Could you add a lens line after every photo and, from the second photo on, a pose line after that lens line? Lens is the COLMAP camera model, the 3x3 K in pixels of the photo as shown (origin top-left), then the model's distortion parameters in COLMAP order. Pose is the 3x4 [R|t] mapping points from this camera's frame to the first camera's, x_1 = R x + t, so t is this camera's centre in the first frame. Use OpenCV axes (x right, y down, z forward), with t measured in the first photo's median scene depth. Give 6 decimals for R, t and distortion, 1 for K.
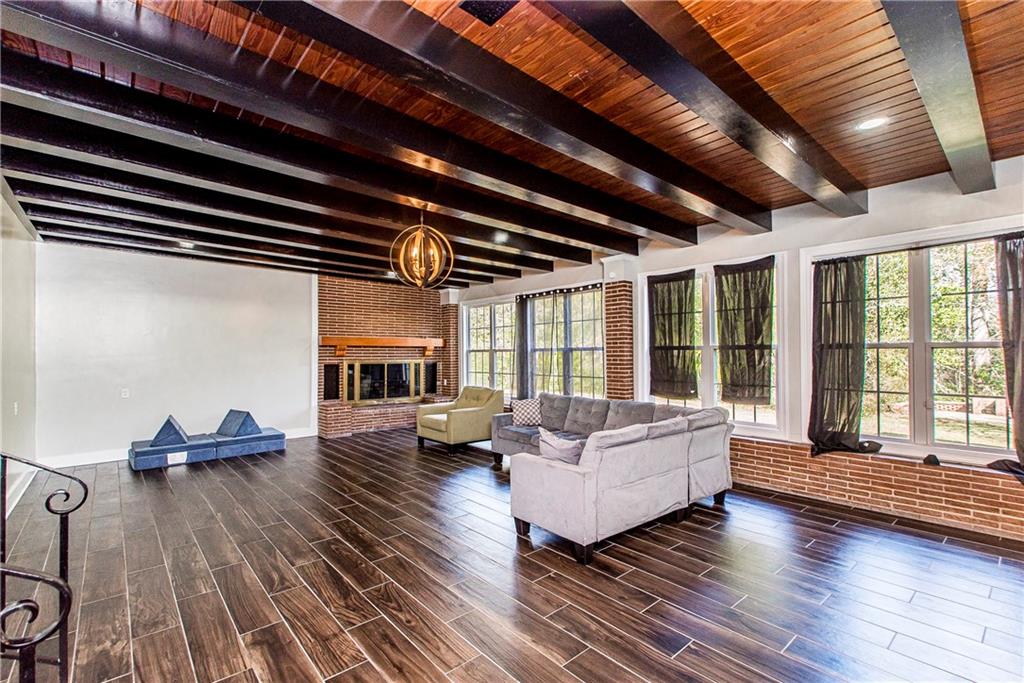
lens RADIAL K [[441.5, 0, 512.0], [0, 441.5, 337.2], [0, 0, 1]] dist [-0.001559, -0.000100]
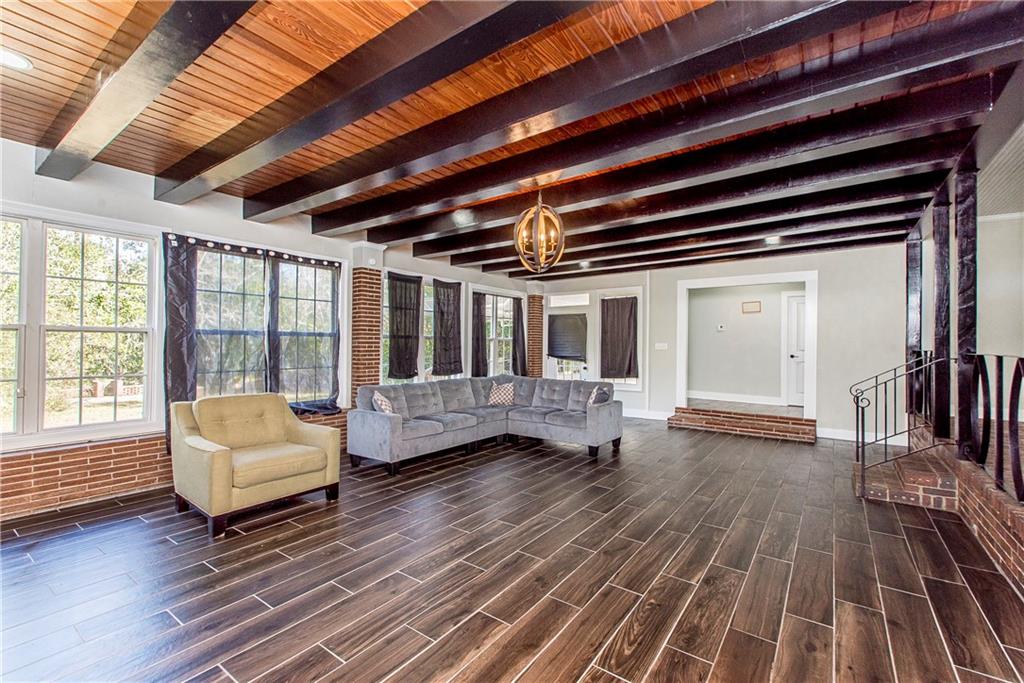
lens RADIAL K [[452.5, 0, 482.3], [0, 452.5, 342.6], [0, 0, 1]] dist [0.034856, 0.000091]
pose [[-0.182134, -0.001265, 0.983273, -0.893934], [-0.049215, 0.998758, -0.007831, 0.039967], [-0.982041, -0.049818, -0.181970, 1.010260]]
